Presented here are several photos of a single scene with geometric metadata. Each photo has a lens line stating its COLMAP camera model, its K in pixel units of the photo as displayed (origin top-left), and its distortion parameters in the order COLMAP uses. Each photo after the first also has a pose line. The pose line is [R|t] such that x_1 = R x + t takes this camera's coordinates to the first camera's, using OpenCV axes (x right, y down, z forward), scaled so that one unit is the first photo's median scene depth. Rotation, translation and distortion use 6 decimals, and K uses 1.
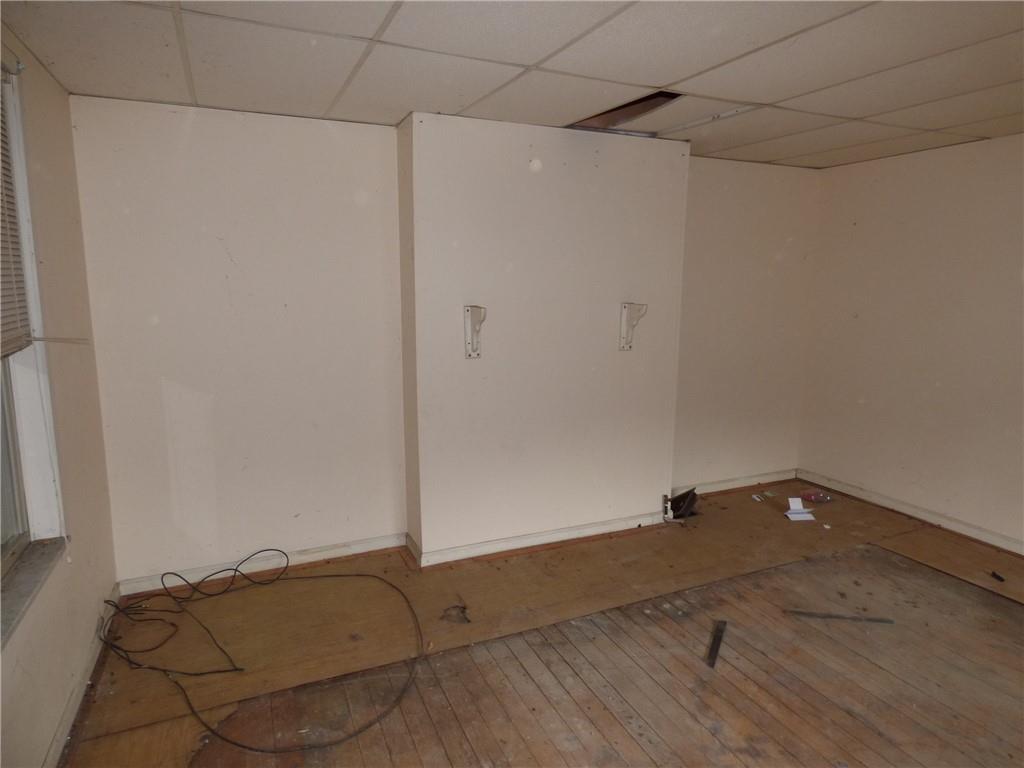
lens RADIAL K [[624.6, 0, 514.1], [0, 624.6, 381.4], [0, 0, 1]] dist [-0.013989, 0.006028]
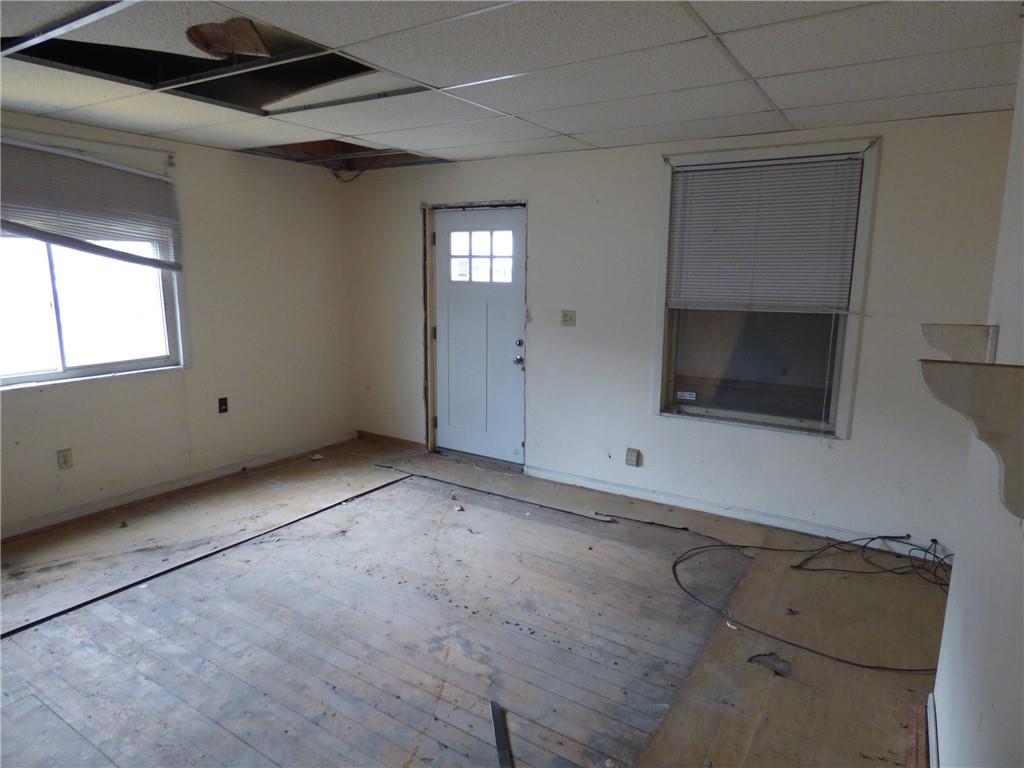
lens RADIAL K [[624.6, 0, 514.1], [0, 624.6, 381.4], [0, 0, 1]] dist [-0.013989, 0.006028]
pose [[-0.836083, 0.083212, -0.542256, 0.692150], [-0.102056, 0.947584, 0.302769, -0.236534], [0.539027, 0.308480, -0.783766, 1.475994]]
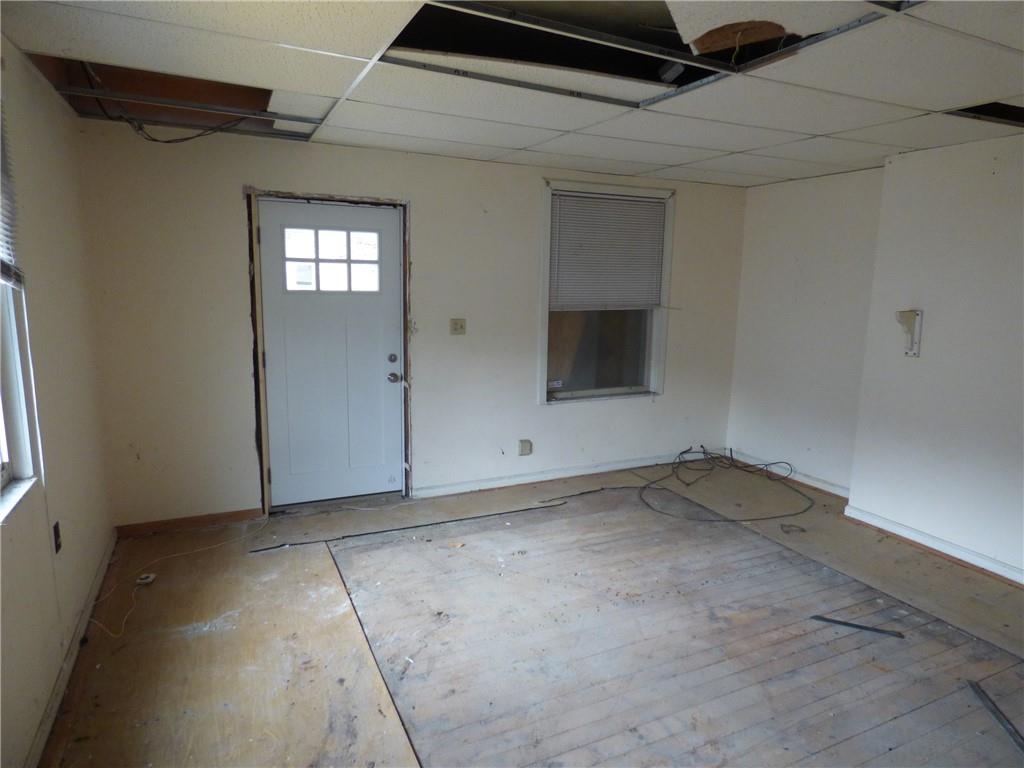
lens RADIAL K [[624.6, 0, 514.1], [0, 624.6, 381.4], [0, 0, 1]] dist [-0.013989, 0.006028]
pose [[0.018195, 0.164620, -0.986189, 1.297575], [-0.177665, 0.971188, 0.158838, -0.055283], [0.983923, 0.172321, 0.046918, 0.300707]]
